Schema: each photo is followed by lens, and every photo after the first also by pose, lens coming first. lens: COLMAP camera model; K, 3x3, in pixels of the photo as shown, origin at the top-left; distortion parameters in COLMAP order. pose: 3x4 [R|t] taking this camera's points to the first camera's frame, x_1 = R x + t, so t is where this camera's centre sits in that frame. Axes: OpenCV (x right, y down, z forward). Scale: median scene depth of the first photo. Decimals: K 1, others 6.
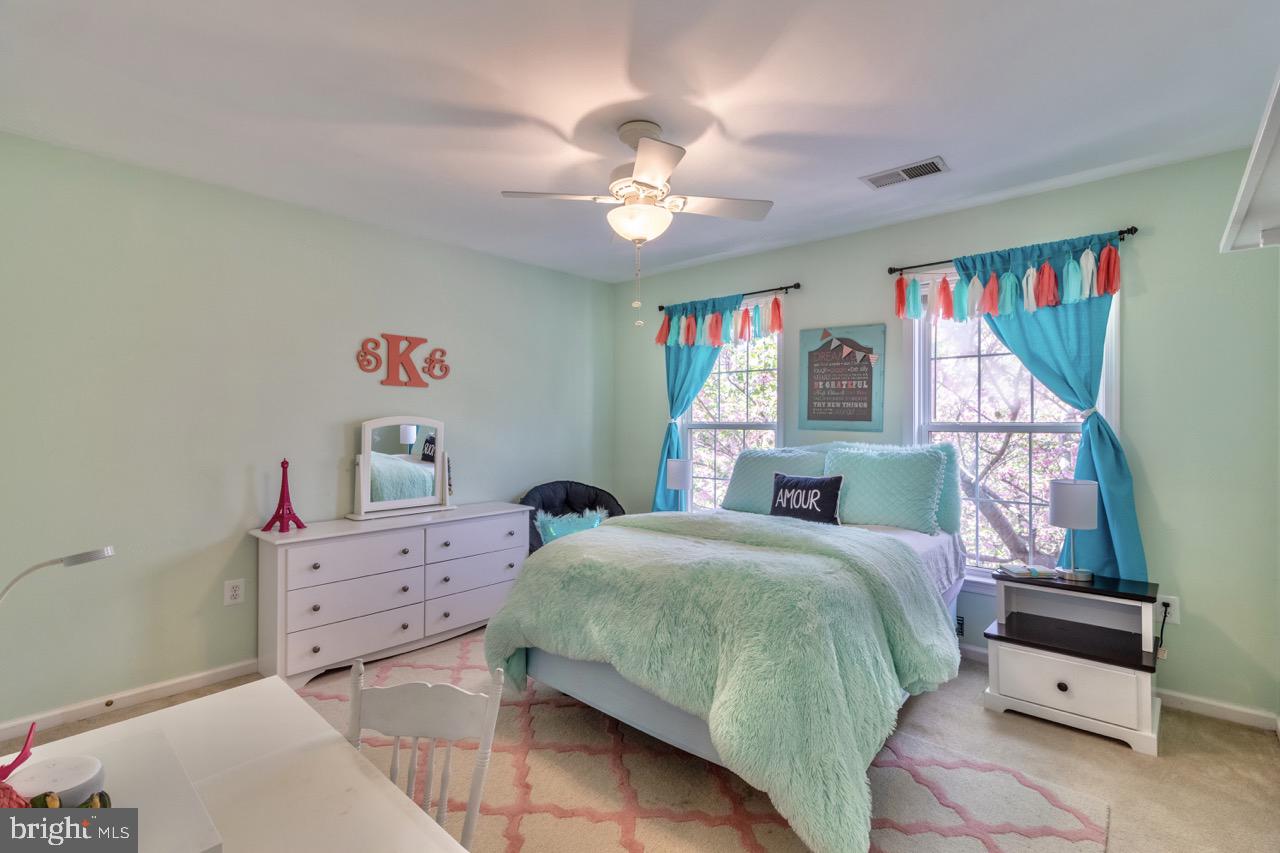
lens RADIAL K [[589.4, 0, 641.5], [0, 589.4, 421.4], [0, 0, 1]] dist [0.000417, 0.000353]
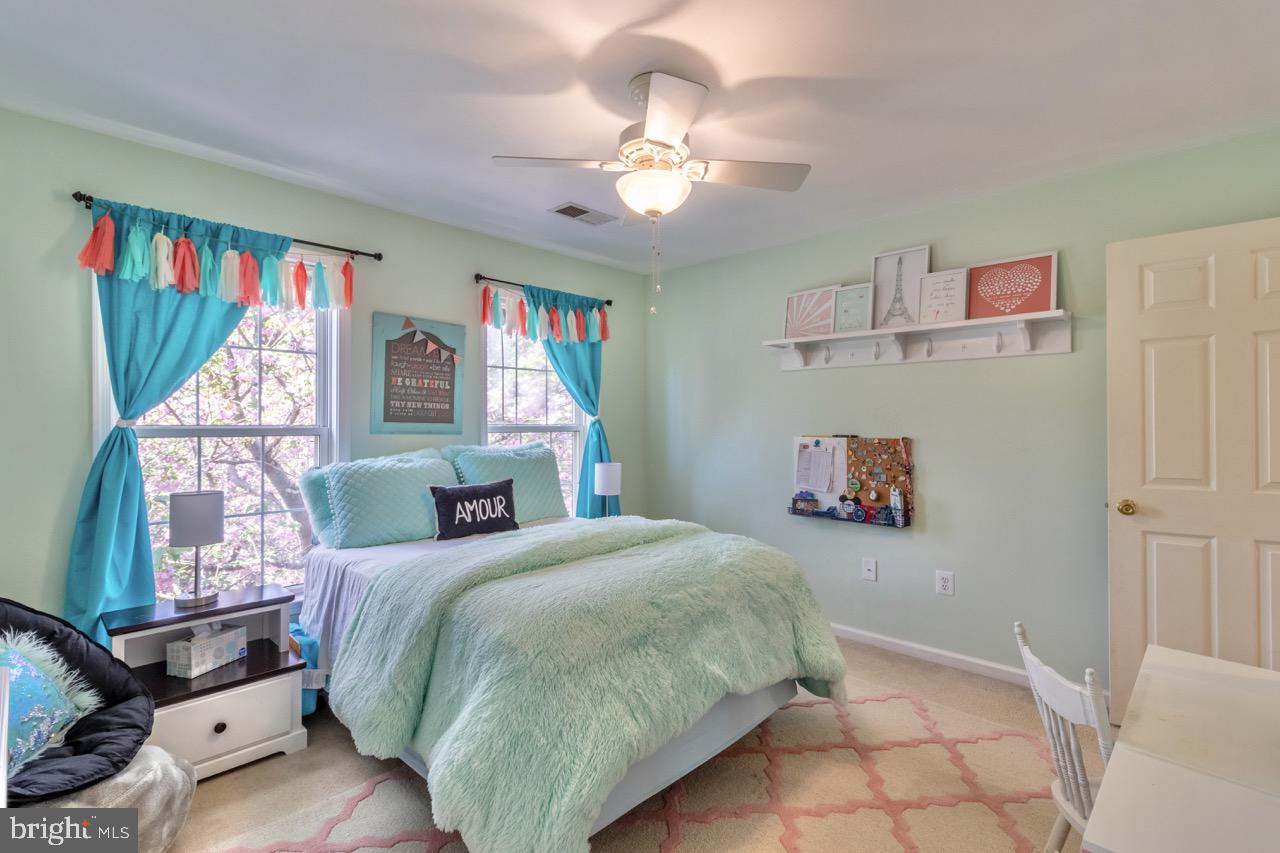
lens RADIAL K [[589.4, 0, 641.5], [0, 589.4, 421.4], [0, 0, 1]] dist [0.000417, 0.000353]
pose [[0.045999, 0.001193, 0.998941, -0.563739], [0.001910, 0.999997, -0.001282, -0.001948], [-0.998940, 0.001967, 0.045997, 0.641253]]
